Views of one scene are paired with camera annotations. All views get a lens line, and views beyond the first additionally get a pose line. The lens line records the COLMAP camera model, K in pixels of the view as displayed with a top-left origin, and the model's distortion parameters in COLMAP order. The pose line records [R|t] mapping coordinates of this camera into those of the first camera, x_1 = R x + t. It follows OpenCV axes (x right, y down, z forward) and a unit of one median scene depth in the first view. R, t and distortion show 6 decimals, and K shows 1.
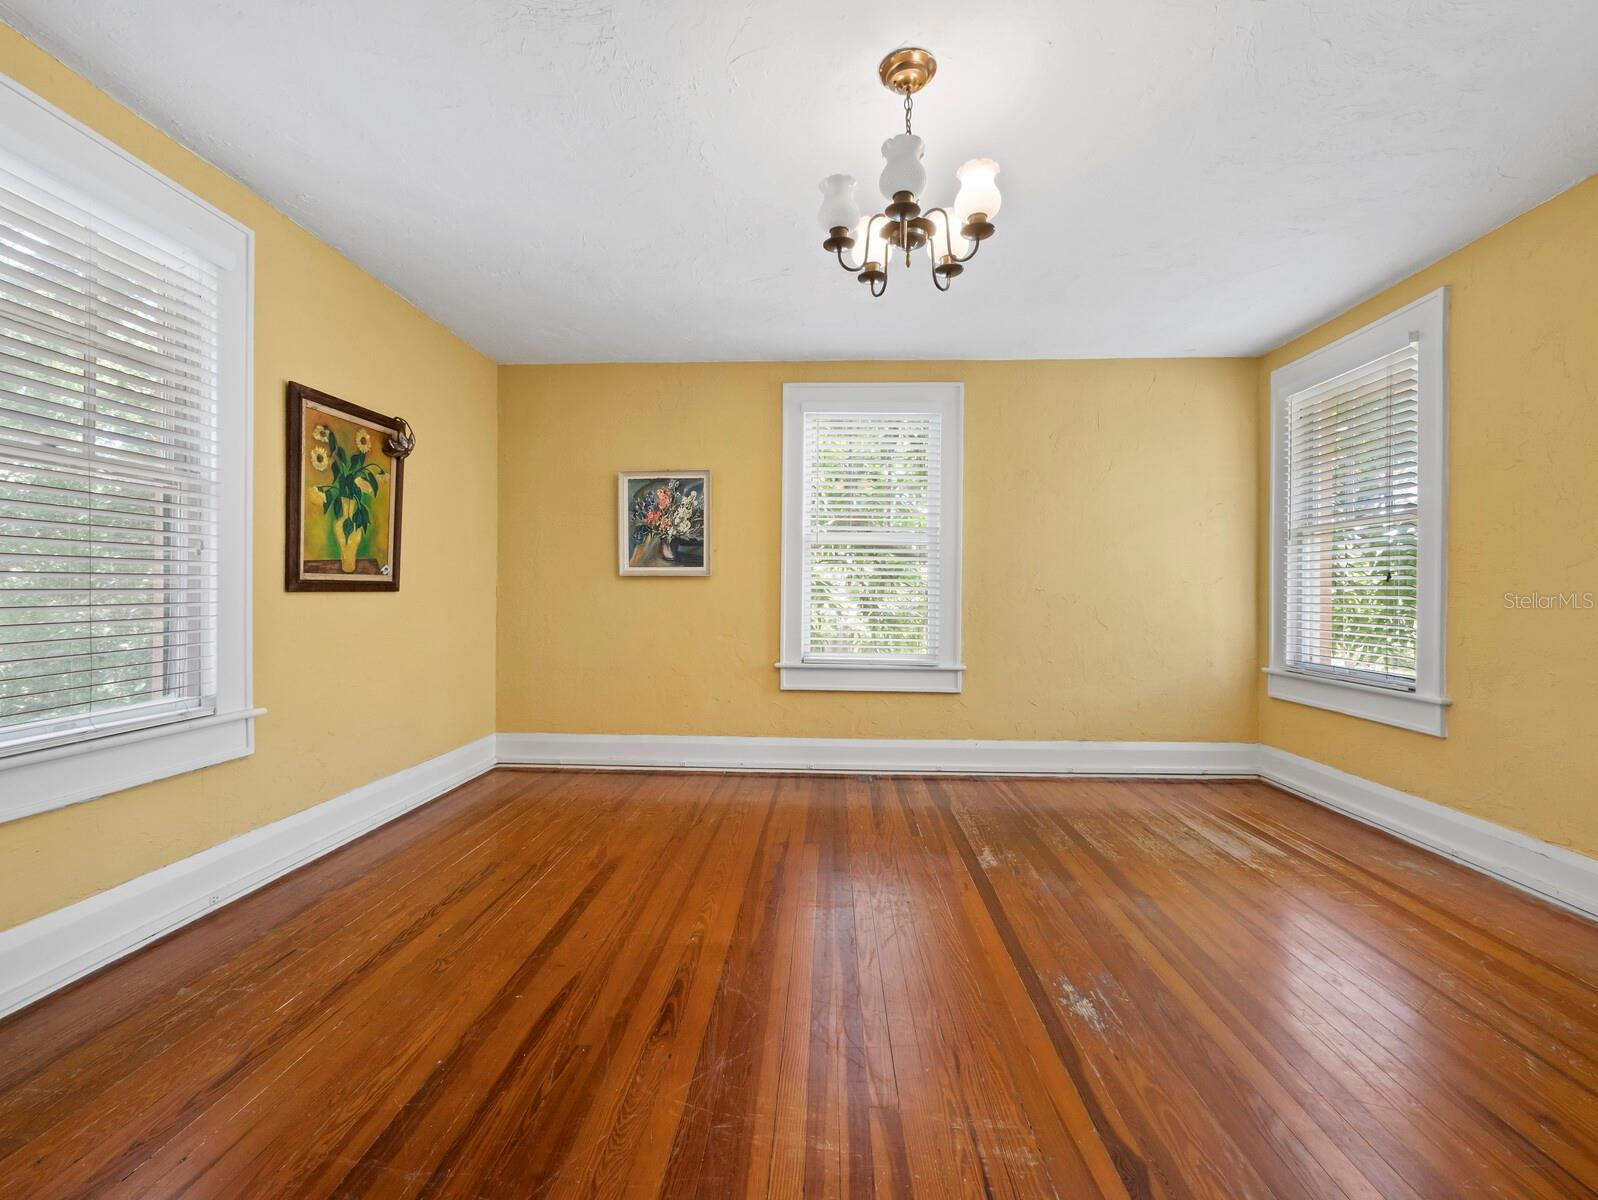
lens RADIAL K [[679.3, 0, 802.2], [0, 679.3, 593.1], [0, 0, 1]] dist [-0.002647, 0.001072]
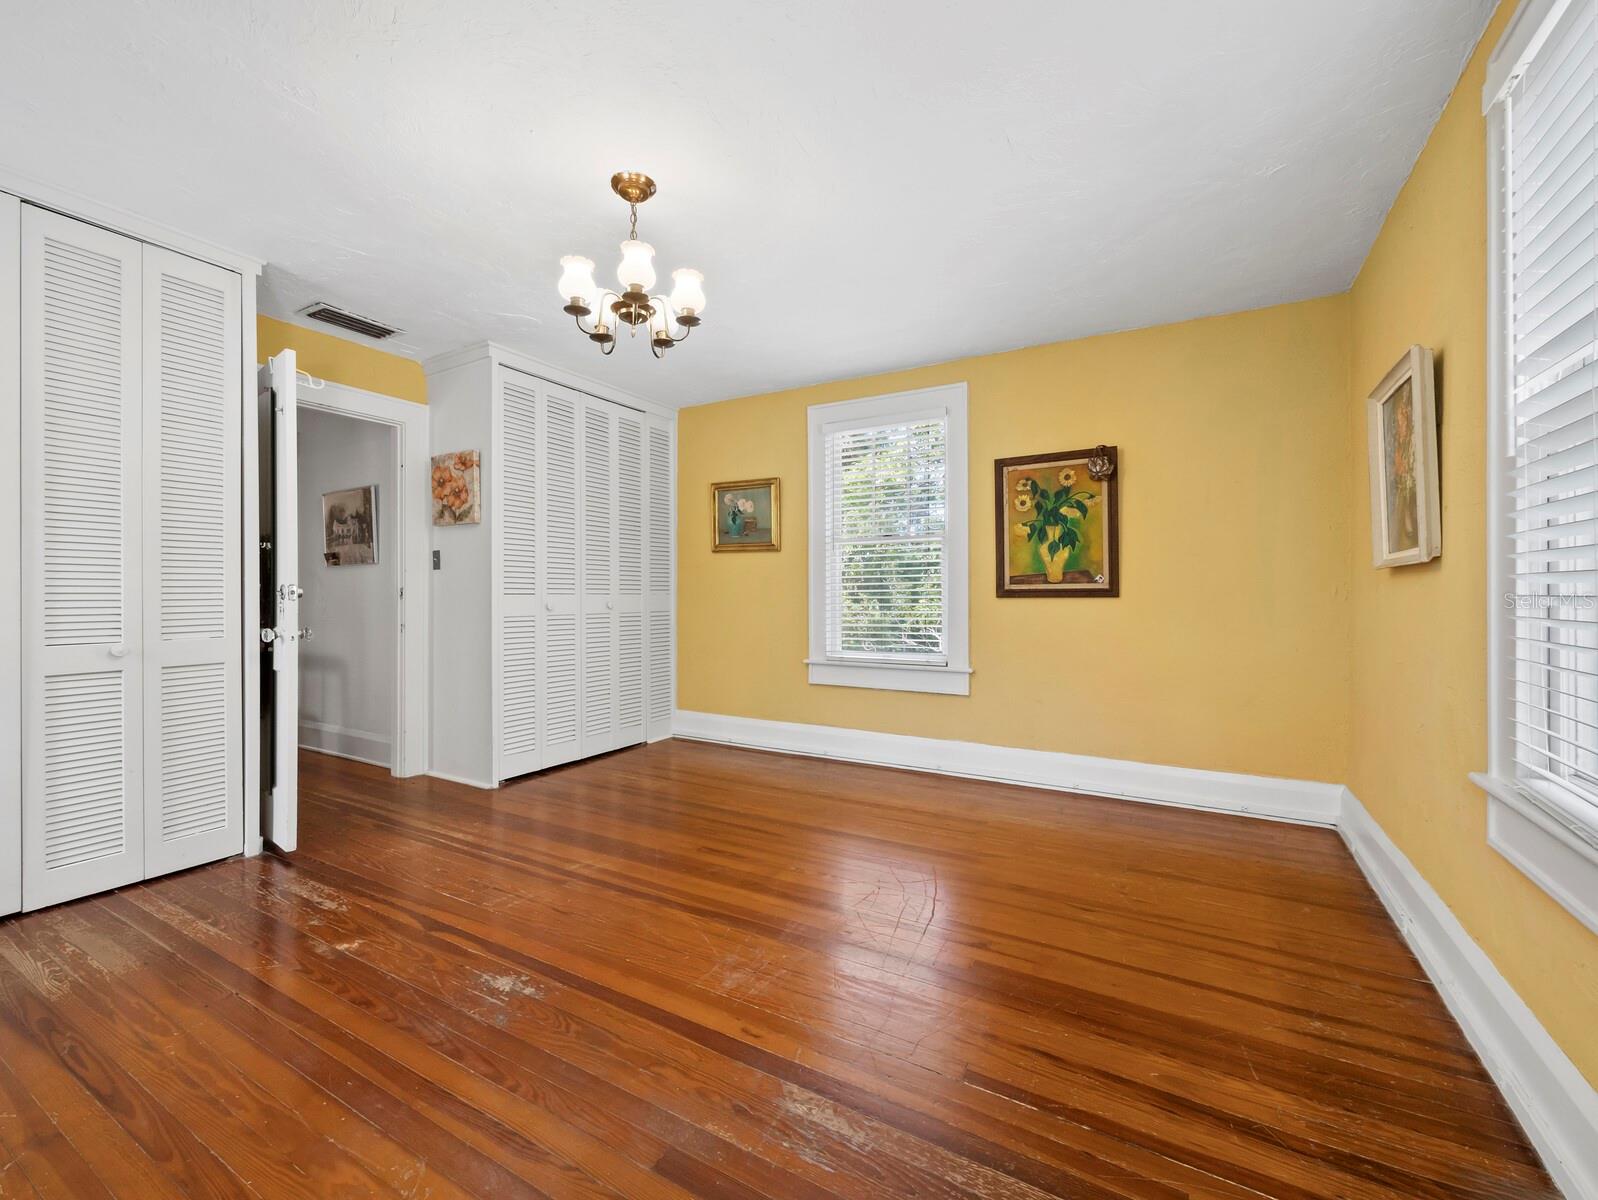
lens RADIAL K [[679.3, 0, 800.9], [0, 679.3, 595.3], [0, 0, 1]] dist [-0.002647, 0.001072]
pose [[-0.471504, -0.006165, -0.881843, 0.717093], [-0.002828, 0.999981, -0.005478, 0.002198], [0.881860, -0.000089, -0.471512, 1.202487]]
